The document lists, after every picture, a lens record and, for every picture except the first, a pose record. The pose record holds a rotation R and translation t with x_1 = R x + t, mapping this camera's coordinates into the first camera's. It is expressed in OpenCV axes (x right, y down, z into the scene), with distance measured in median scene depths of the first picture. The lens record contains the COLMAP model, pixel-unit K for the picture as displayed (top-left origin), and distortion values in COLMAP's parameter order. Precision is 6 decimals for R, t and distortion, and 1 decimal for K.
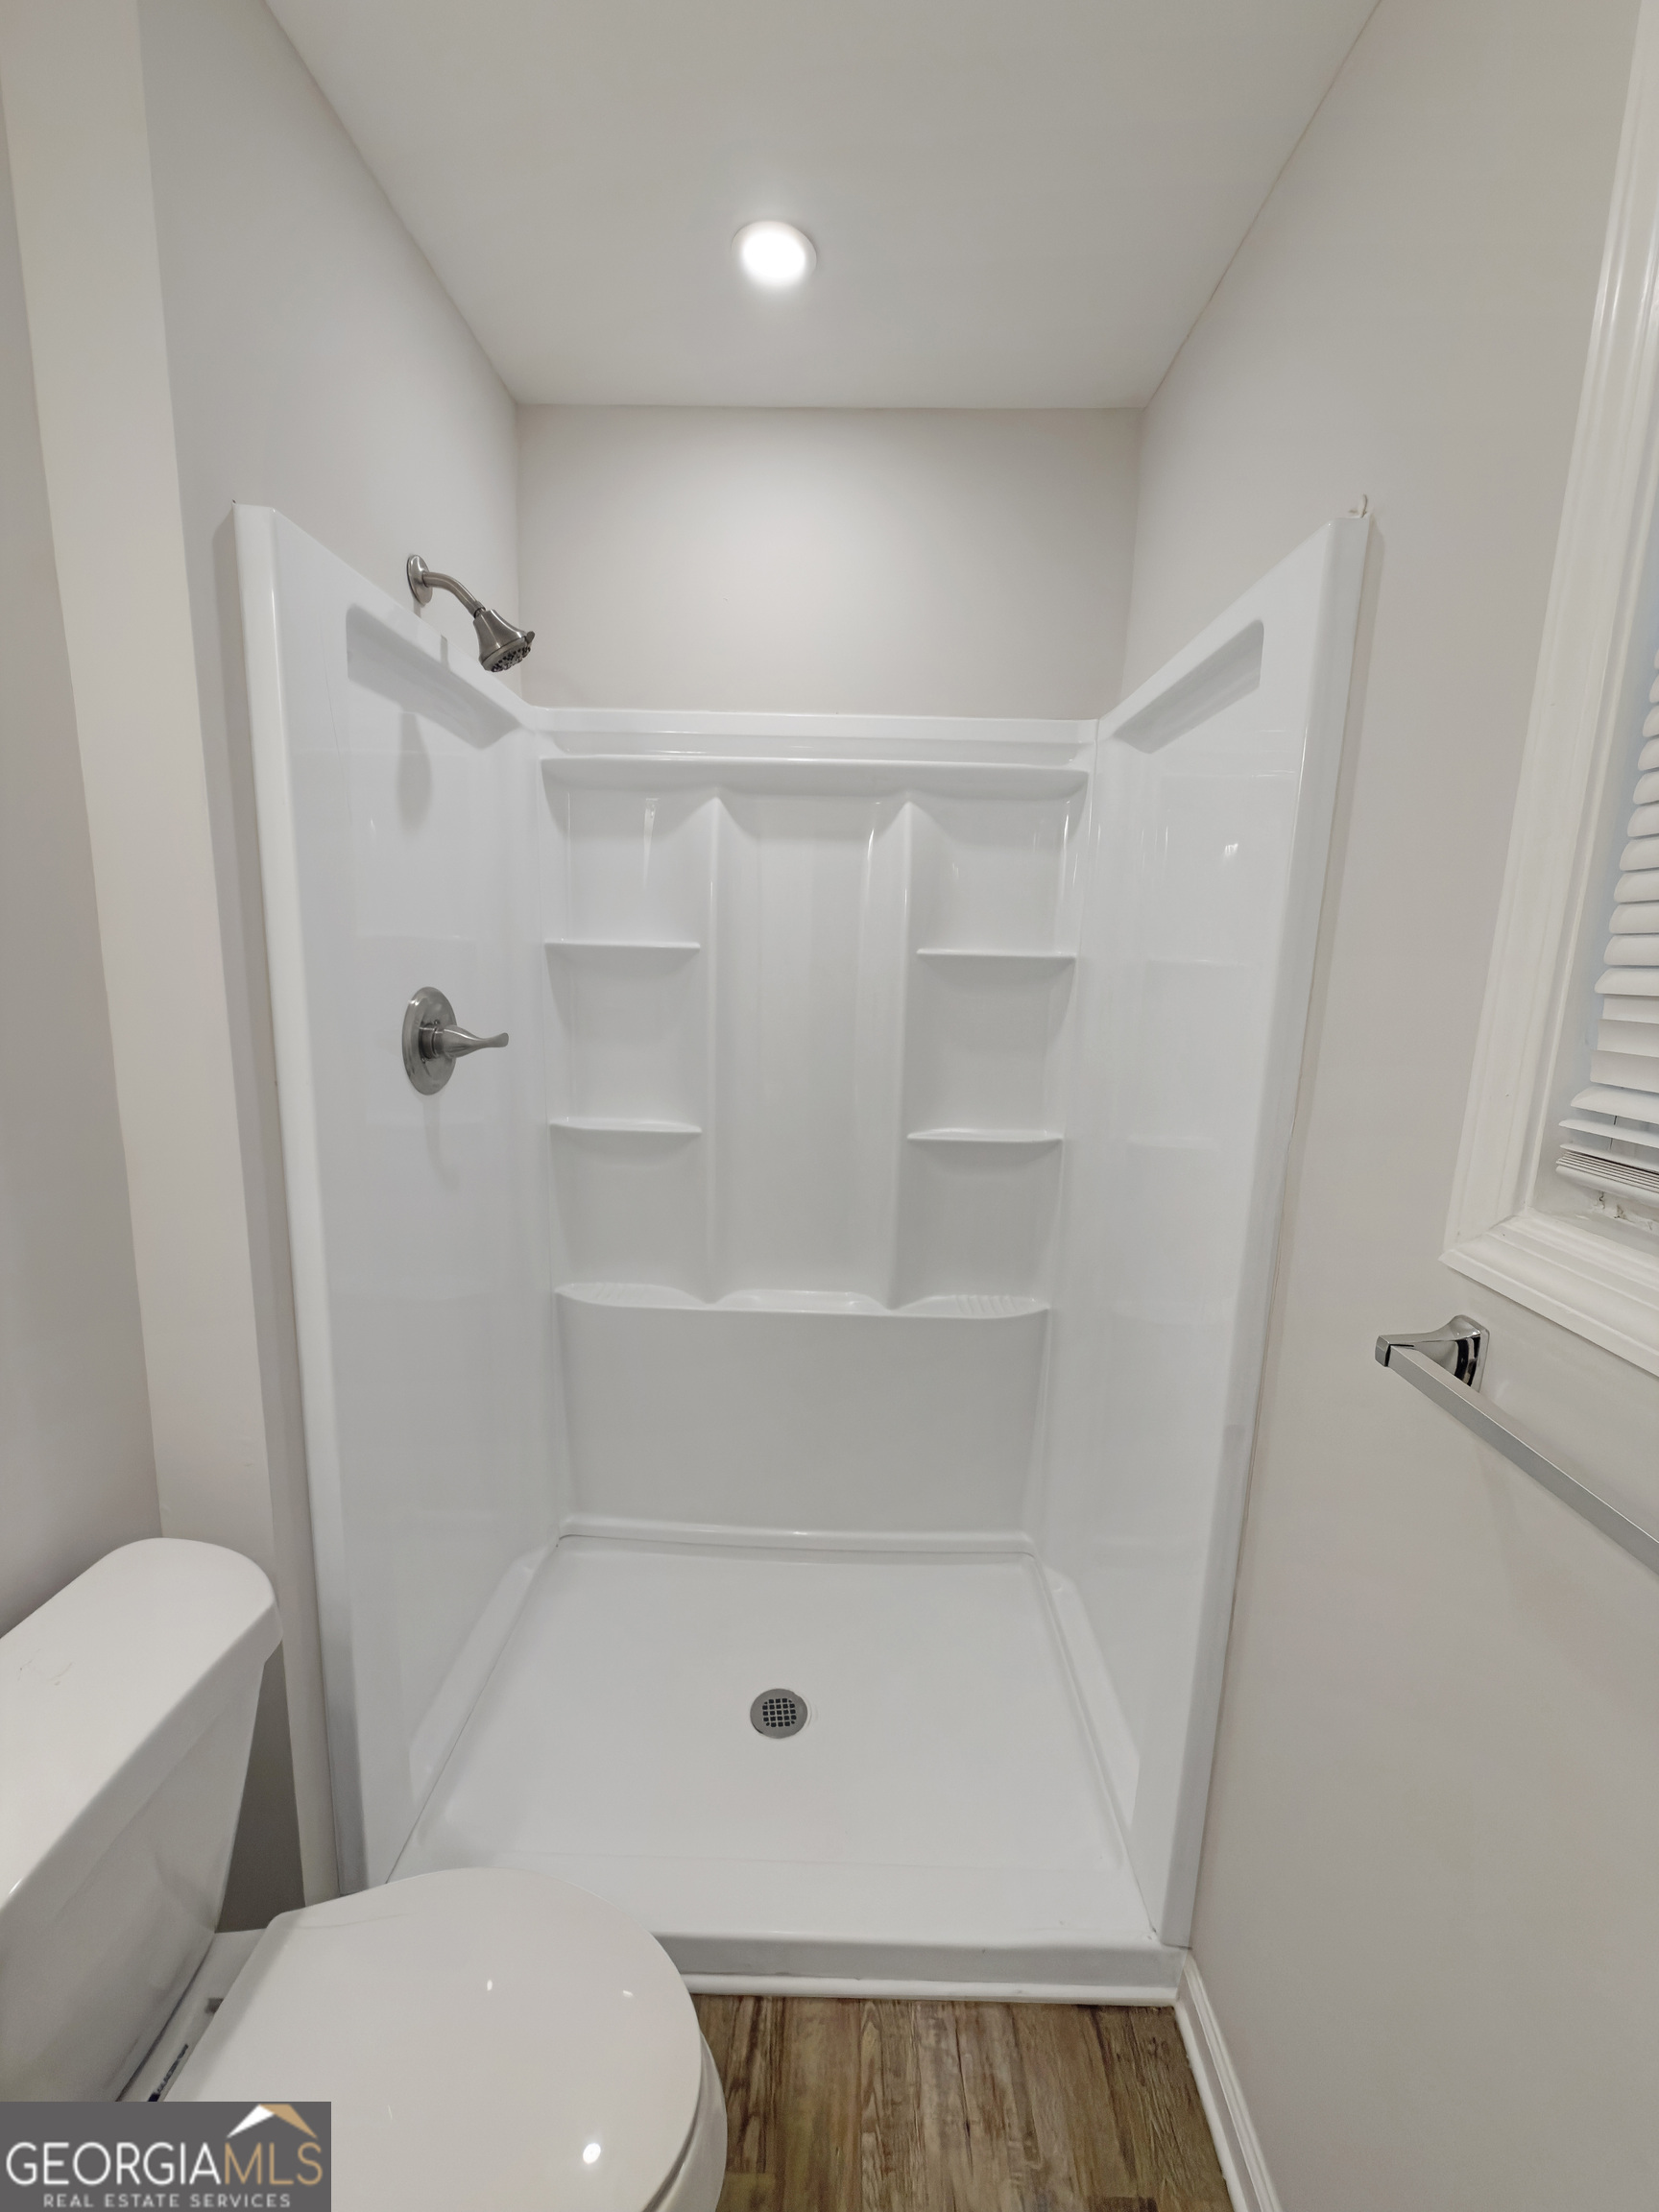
lens RADIAL K [[879.3, 0, 820.5], [0, 879.3, 1100.5], [0, 0, 1]] dist [-0.000115, 0.000200]
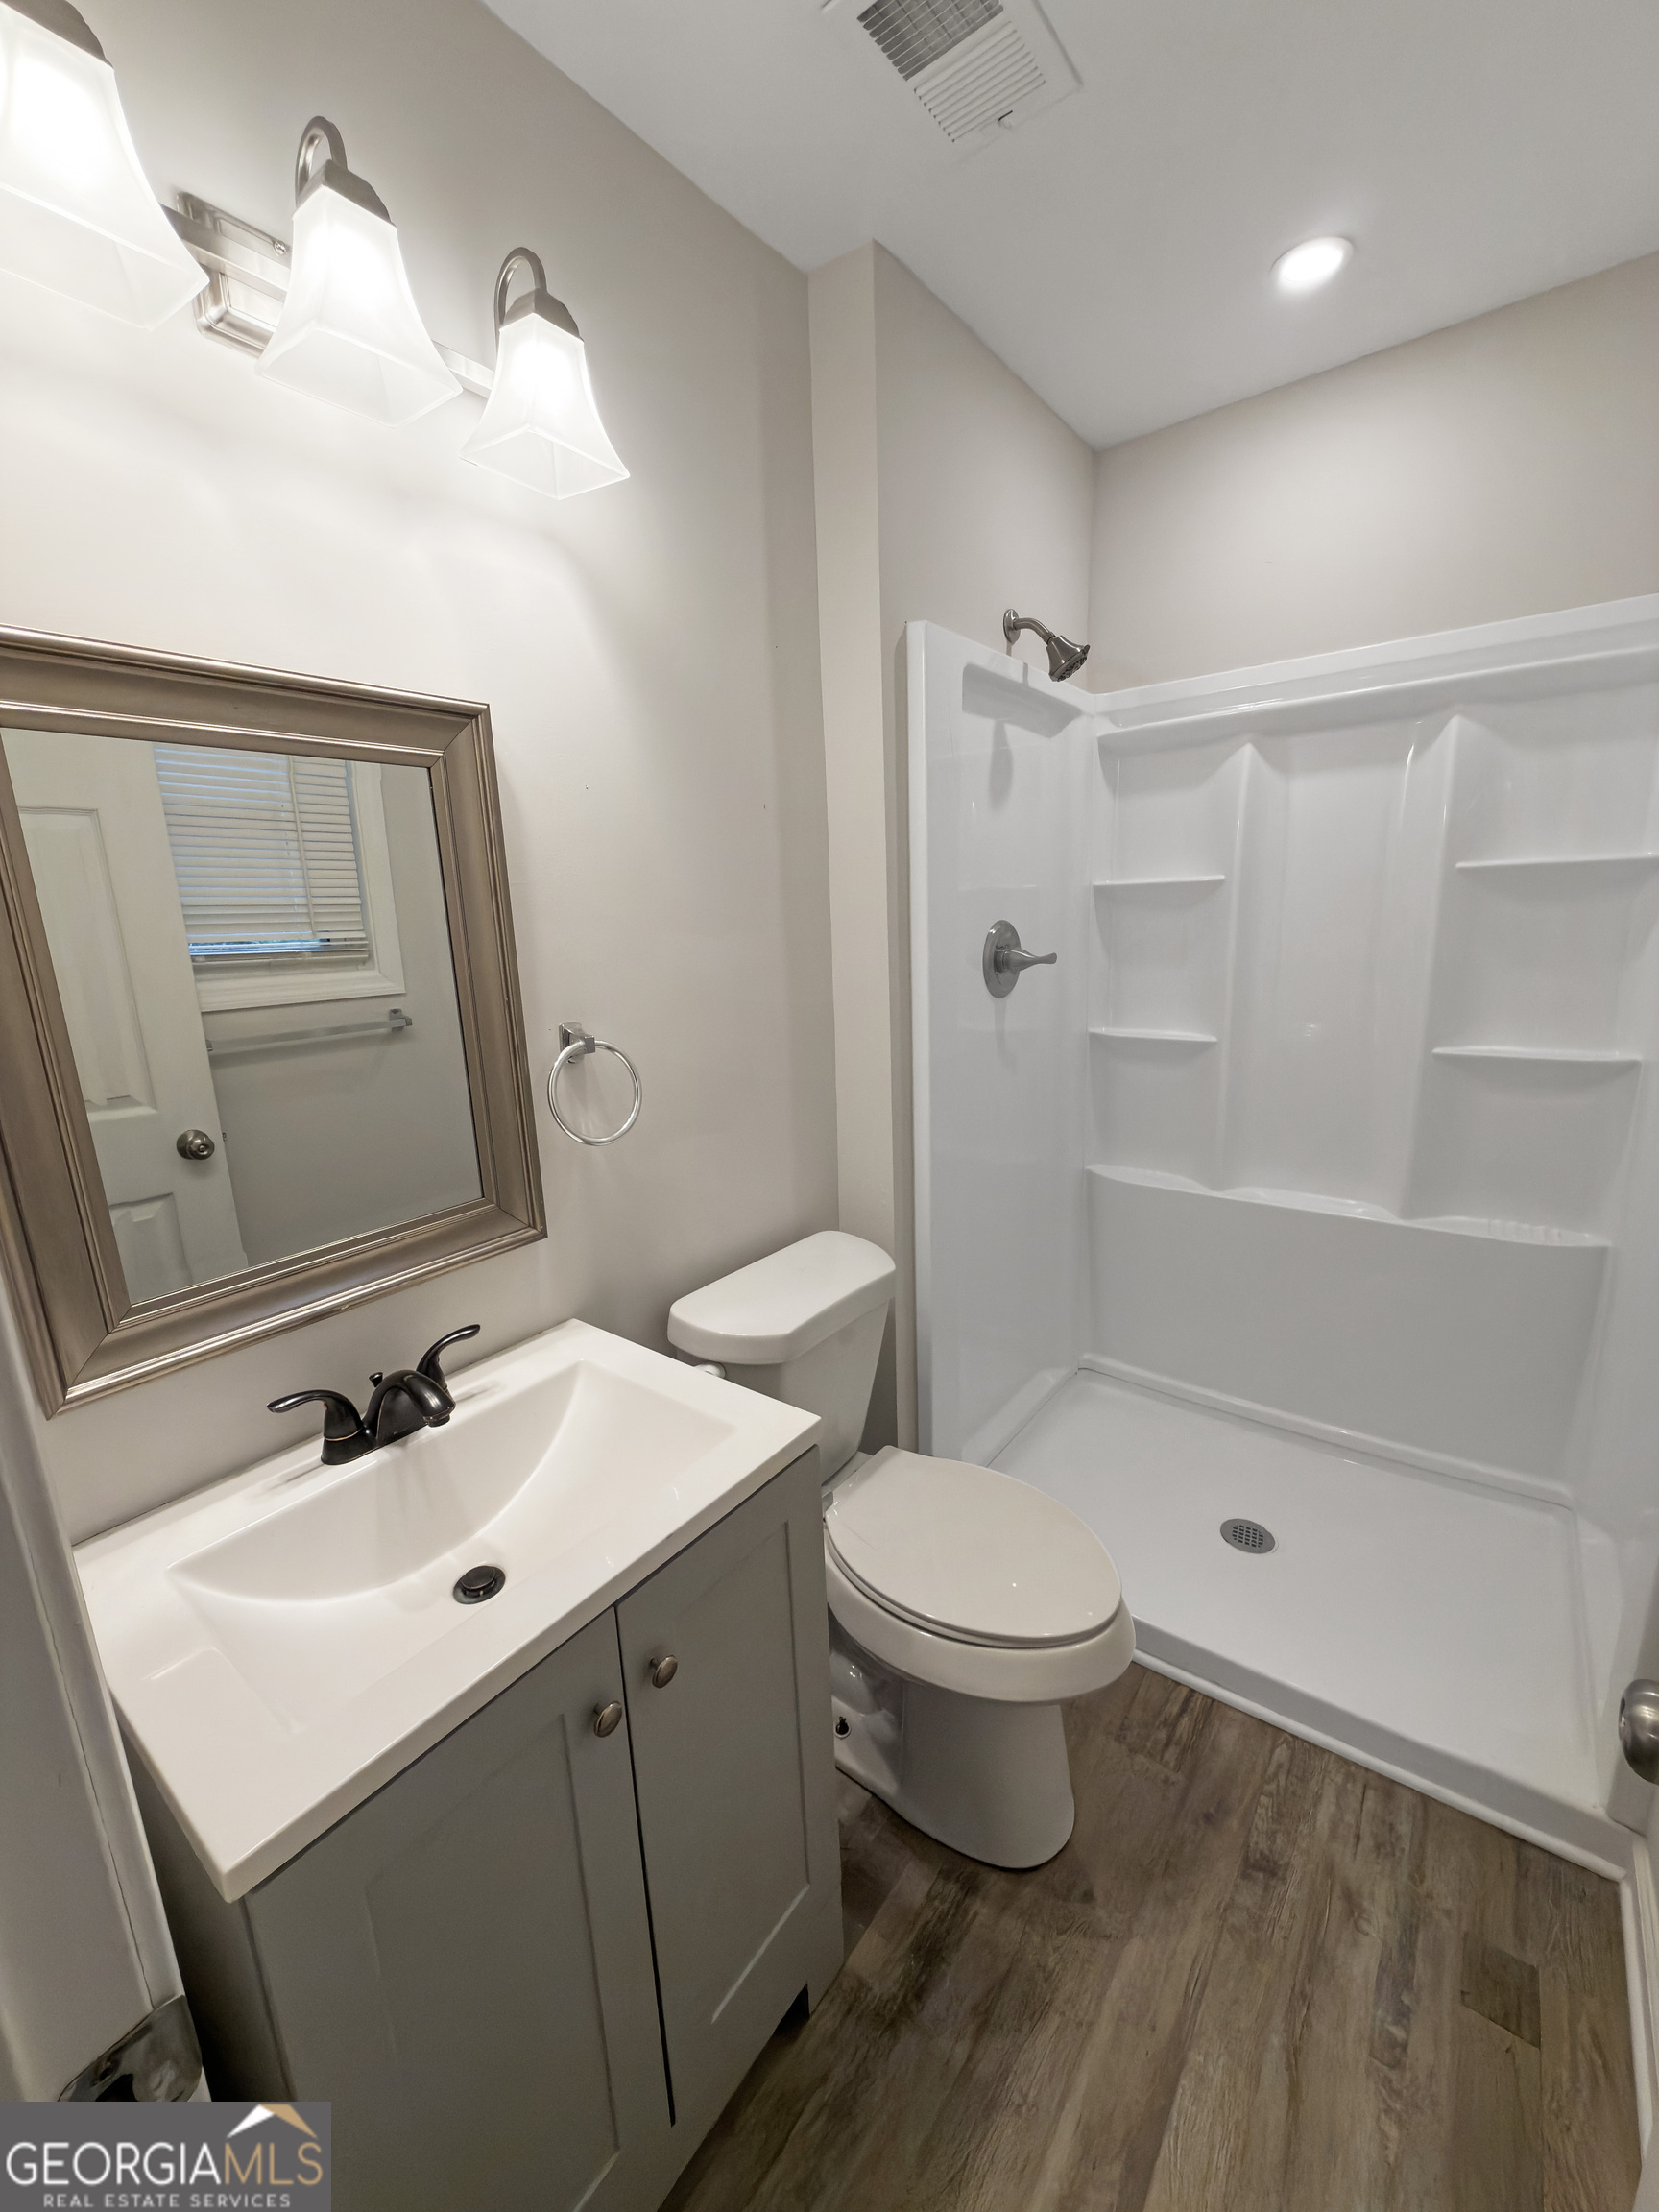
lens RADIAL K [[879.3, 0, 827.1], [0, 879.3, 1103.2], [0, 0, 1]] dist [-0.000115, 0.000200]
pose [[0.808363, 0.068841, -0.584645, 0.143675], [-0.045838, 0.997484, 0.054074, 0.086317], [0.586897, -0.016912, 0.809485, -0.260101]]
